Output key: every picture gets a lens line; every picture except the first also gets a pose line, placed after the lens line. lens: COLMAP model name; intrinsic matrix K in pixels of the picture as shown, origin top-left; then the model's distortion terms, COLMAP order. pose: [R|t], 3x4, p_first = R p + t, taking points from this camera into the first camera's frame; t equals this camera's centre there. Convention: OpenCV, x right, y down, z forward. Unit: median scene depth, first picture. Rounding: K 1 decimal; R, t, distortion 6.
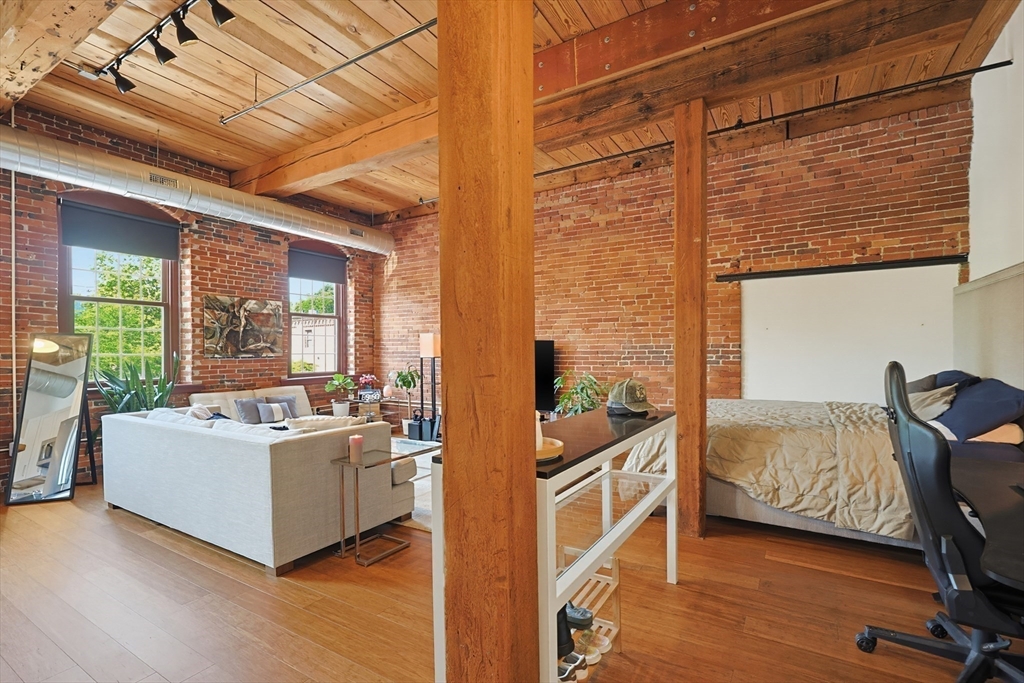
lens RADIAL K [[439.8, 0, 529.0], [0, 439.8, 351.2], [0, 0, 1]] dist [-0.006398, 0.000454]
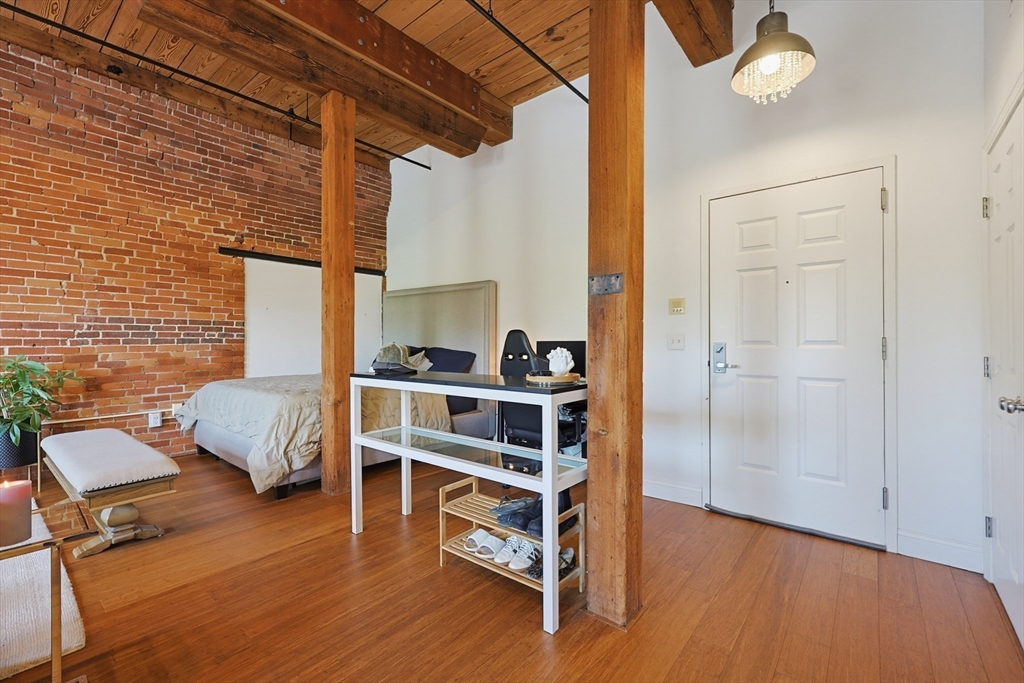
lens RADIAL K [[439.8, 0, 526.6], [0, 439.8, 341.7], [0, 0, 1]] dist [-0.006398, 0.000454]
pose [[0.179554, 0.011664, 0.983679, -0.336758], [-0.008780, 0.999909, -0.010254, 0.028831], [-0.983709, -0.006796, 0.179640, 0.188364]]
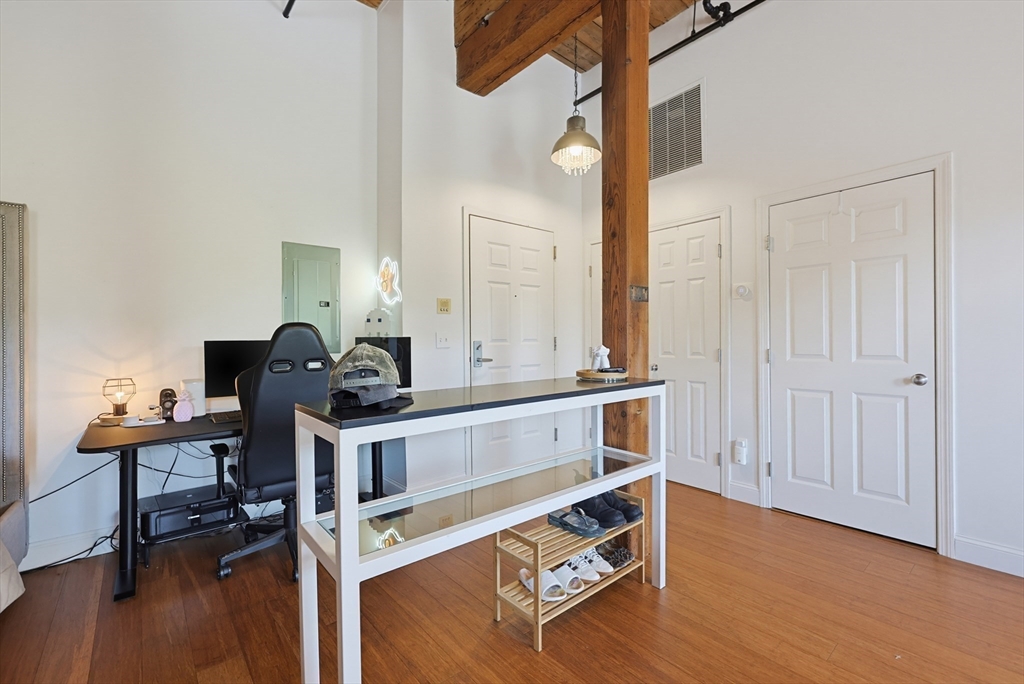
lens RADIAL K [[439.8, 0, 515.2], [0, 439.8, 342.3], [0, 0, 1]] dist [-0.006398, 0.000454]
pose [[-0.927994, 0.013102, 0.372365, -0.029619], [0.014138, 0.999900, 0.000053, 0.026100], [-0.372327, 0.005313, -0.928086, 0.612865]]
